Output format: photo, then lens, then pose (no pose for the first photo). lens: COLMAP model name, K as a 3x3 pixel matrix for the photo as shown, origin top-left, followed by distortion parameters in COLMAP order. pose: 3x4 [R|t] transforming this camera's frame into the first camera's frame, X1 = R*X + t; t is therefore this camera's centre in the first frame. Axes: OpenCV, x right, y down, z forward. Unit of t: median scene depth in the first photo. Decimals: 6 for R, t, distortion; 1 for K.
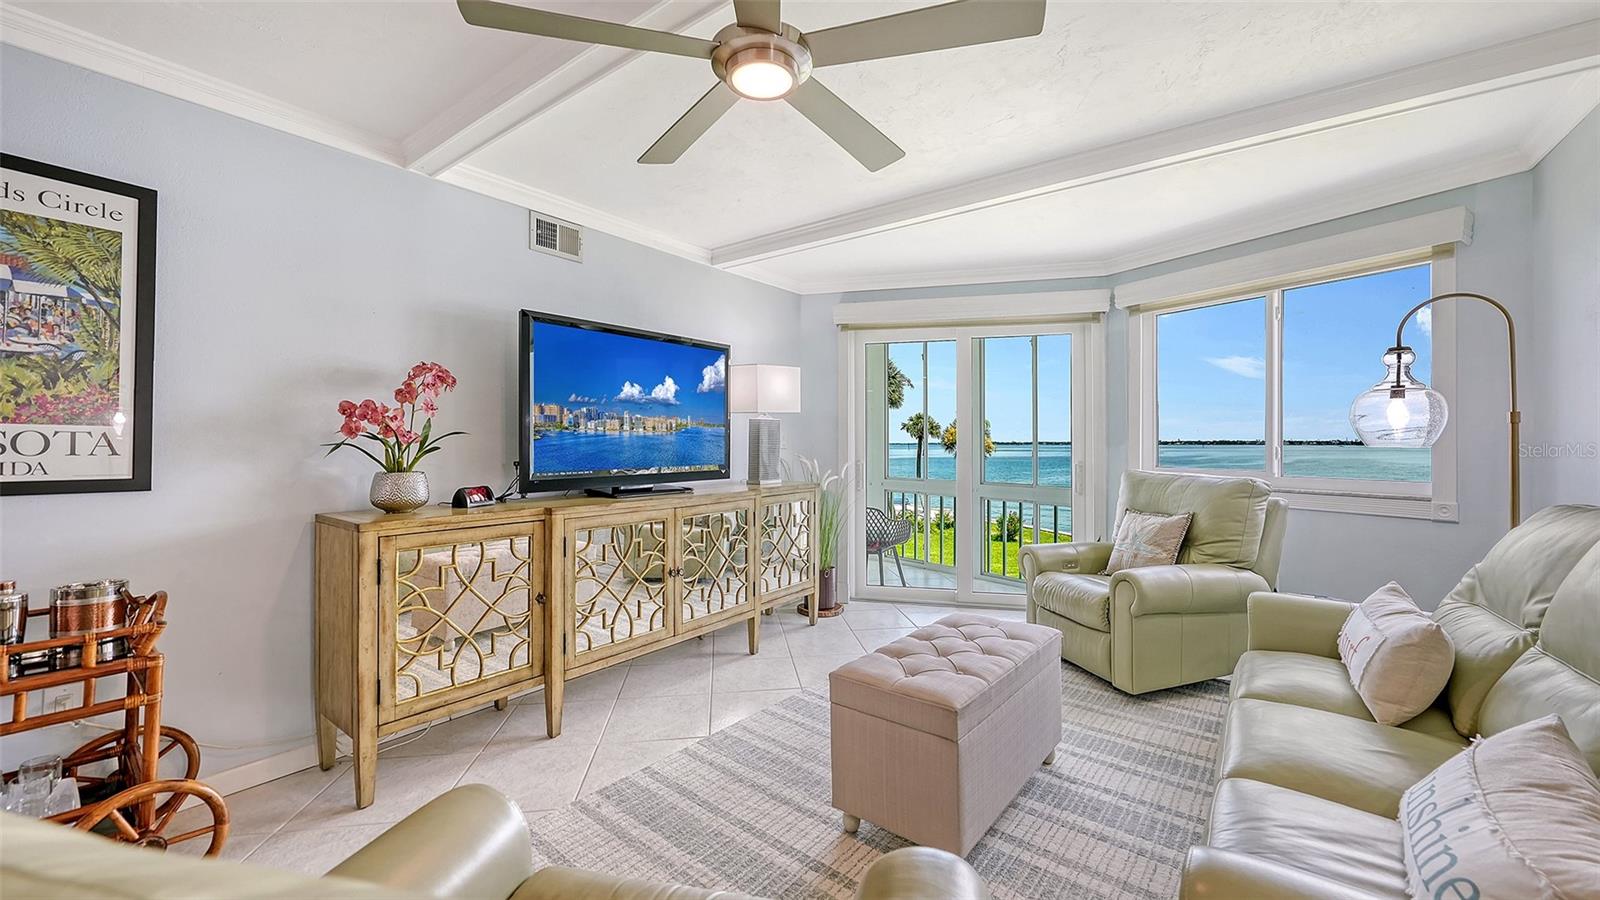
lens RADIAL K [[614.5, 0, 801.8], [0, 614.5, 446.4], [0, 0, 1]] dist [0.001064, 0.000009]
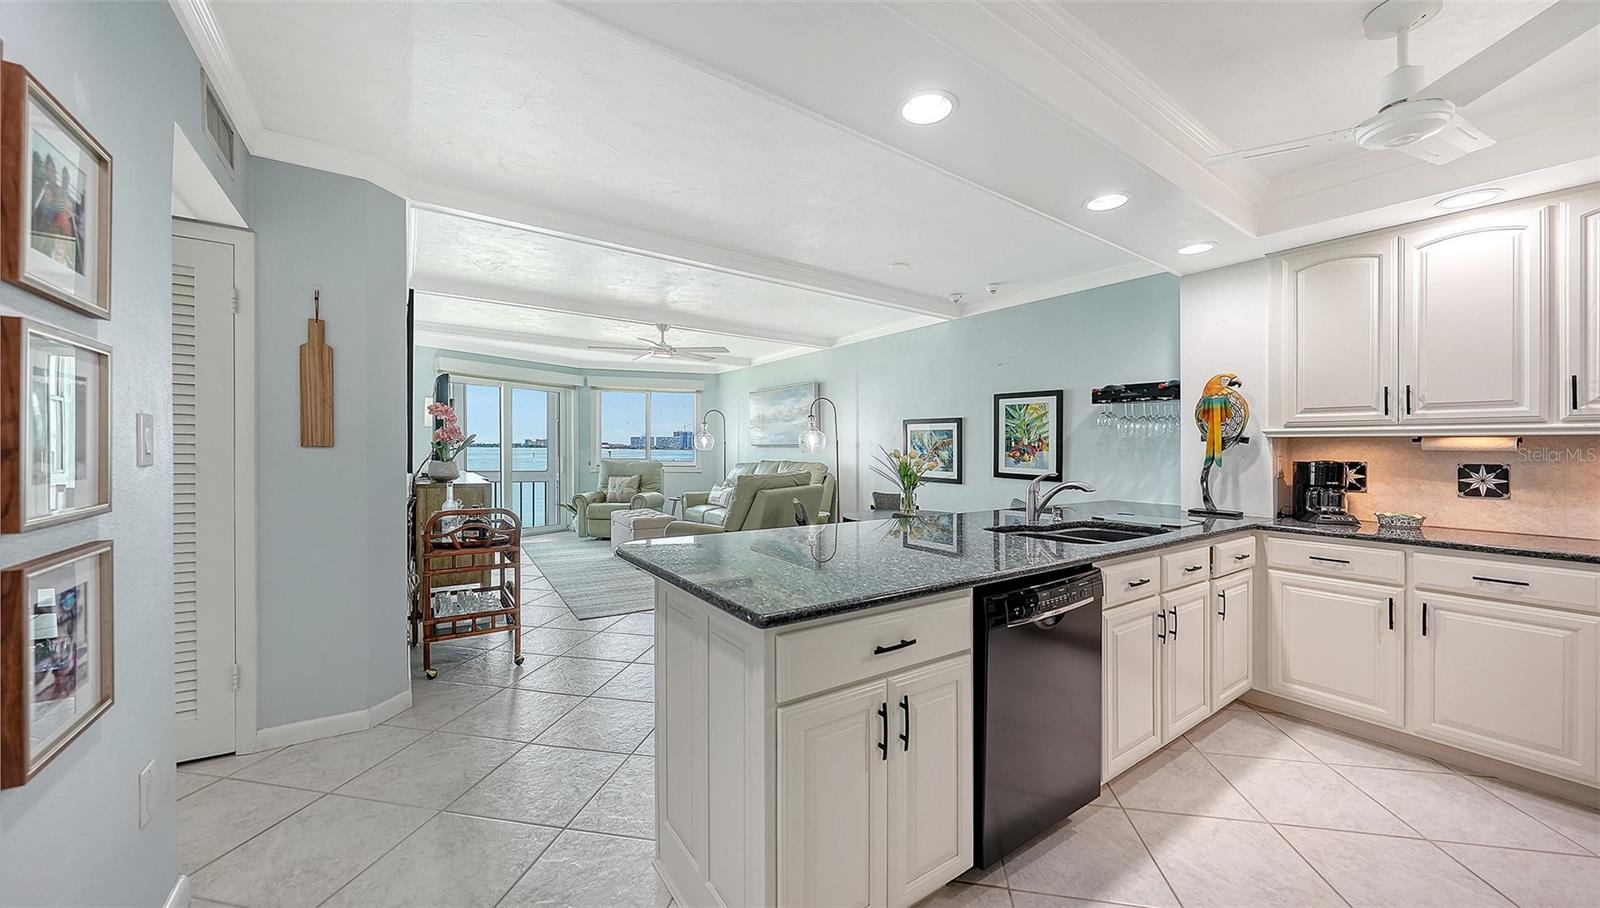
lens RADIAL K [[571.2, 0, 801.1], [0, 571.2, 452.4], [0, 0, 1]] dist [0.000537, 0.000009]
pose [[0.300501, 0.004463, 0.953771, -2.164041], [-0.006797, 0.999974, -0.002538, 0.018888], [-0.953757, -0.005720, 0.300524, -0.605221]]
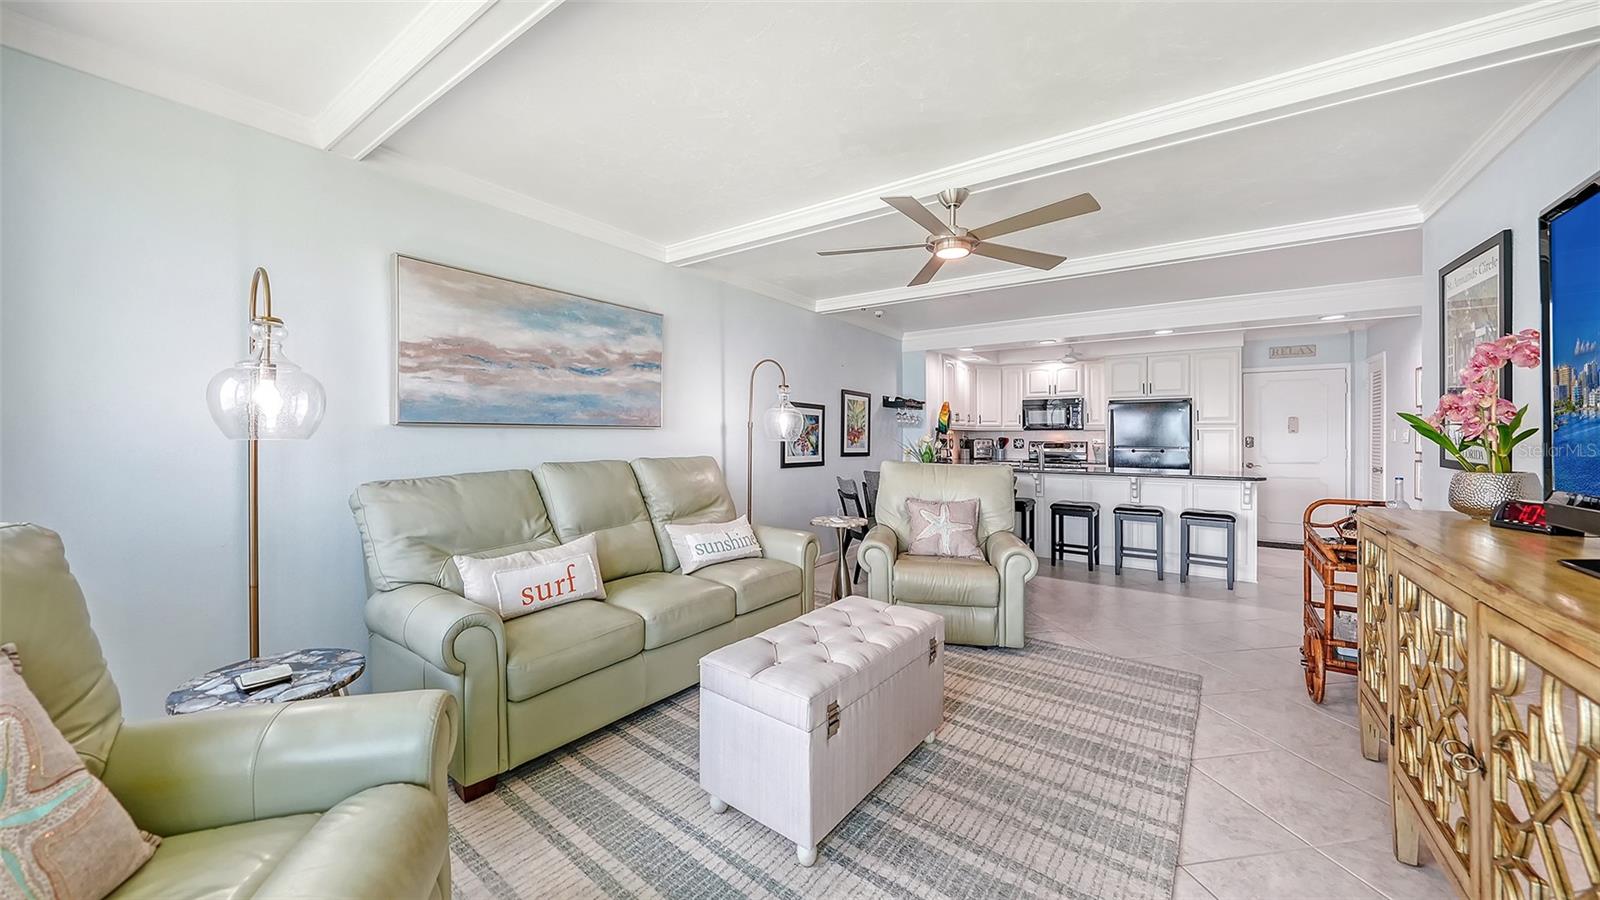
lens RADIAL K [[555.3, 0, 799.9], [0, 555.3, 435.8], [0, 0, 1]] dist [-0.000224, -0.000003]
pose [[-0.999406, 0.006190, -0.033906, 0.326229], [0.006108, 0.999978, 0.002532, -0.002578], [0.033921, 0.002323, -0.999422, 1.837766]]
